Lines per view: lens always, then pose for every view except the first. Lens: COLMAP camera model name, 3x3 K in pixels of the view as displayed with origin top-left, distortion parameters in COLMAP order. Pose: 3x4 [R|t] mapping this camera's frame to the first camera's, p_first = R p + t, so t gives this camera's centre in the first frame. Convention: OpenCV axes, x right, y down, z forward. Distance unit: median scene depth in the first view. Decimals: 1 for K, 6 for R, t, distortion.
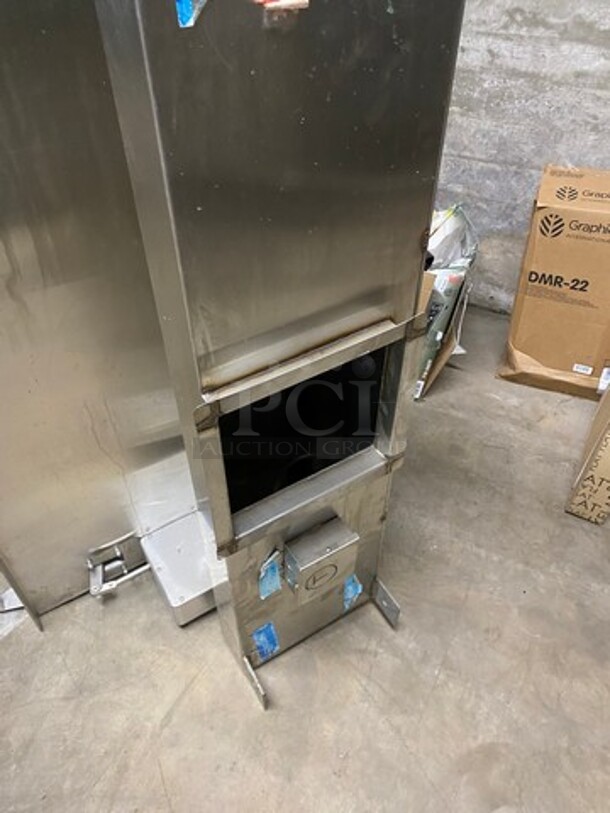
lens RADIAL K [[622.9, 0, 302.9], [0, 622.9, 398.3], [0, 0, 1]] dist [0.012218, -0.001555]
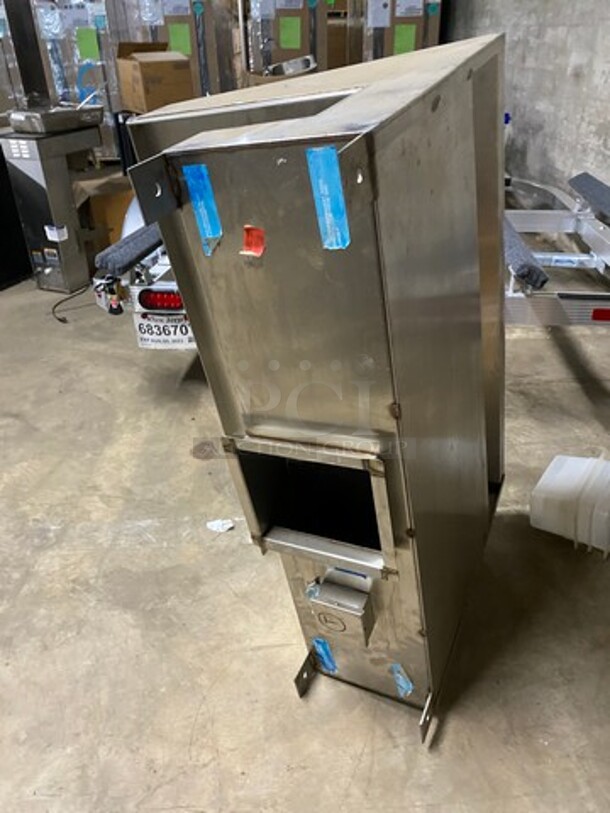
lens RADIAL K [[622.9, 0, 302.9], [0, 622.9, 398.3], [0, 0, 1]] dist [0.012218, -0.001555]
pose [[0.527708, 0.389947, -0.754629, 0.666783], [-0.452732, 0.880815, 0.138559, -0.229982], [0.718719, 0.268526, 0.641355, -0.001396]]
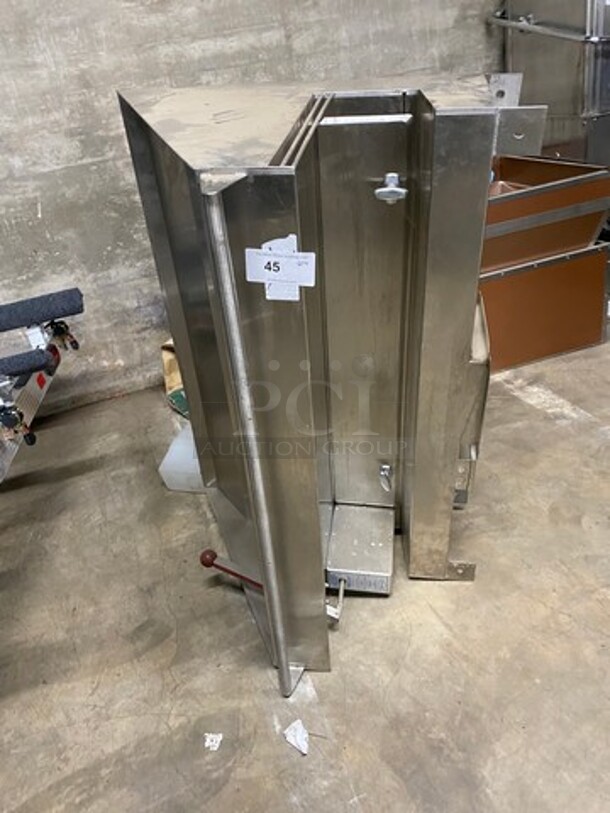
lens RADIAL K [[622.9, 0, 302.9], [0, 622.9, 398.3], [0, 0, 1]] dist [0.012218, -0.001555]
pose [[0.644953, -0.484792, 0.590772, -0.987729], [0.578524, 0.814822, 0.037067, -0.160167], [-0.499344, 0.317870, 0.805986, -0.163195]]
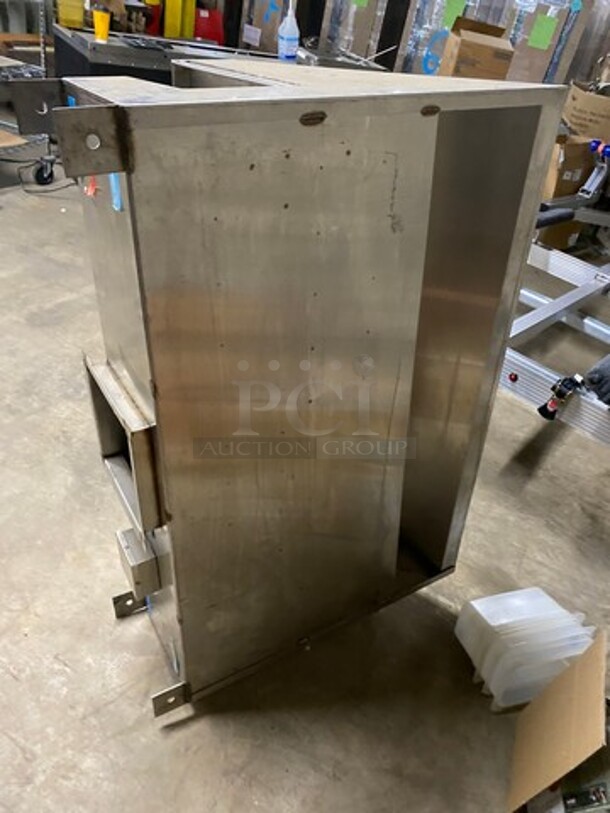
lens RADIAL K [[622.9, 0, 302.9], [0, 622.9, 398.3], [0, 0, 1]] dist [0.012218, -0.001555]
pose [[-0.026840, 0.541455, -0.840301, 0.822039], [-0.718871, 0.573661, 0.392604, -0.622737], [0.694626, 0.614606, 0.373839, 0.451010]]
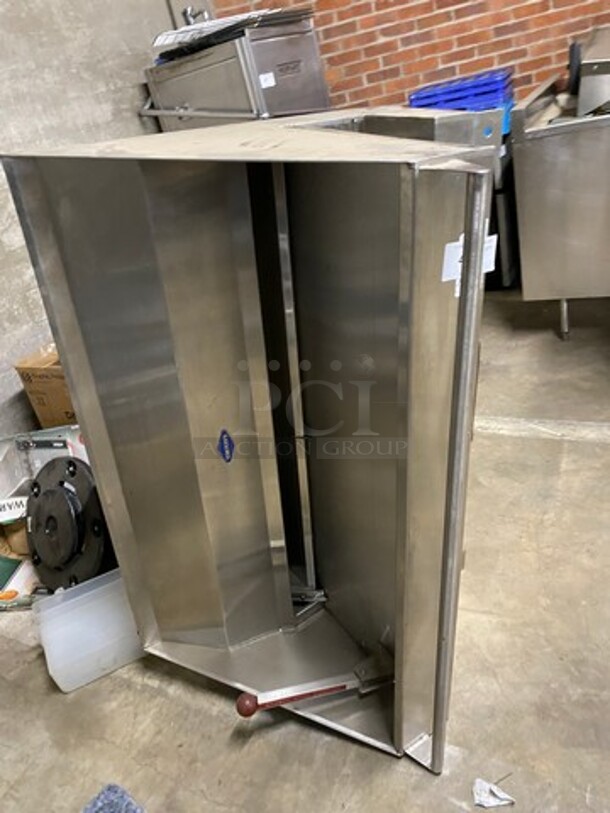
lens RADIAL K [[623.7, 0, 314.6], [0, 623.7, 396.4], [0, 0, 1]] dist [0.006819, 0.001205]
pose [[-0.040435, -0.491725, 0.869811, -1.186734], [0.739918, 0.570282, 0.356791, -0.589874], [-0.671481, 0.658016, 0.340777, 0.408262]]
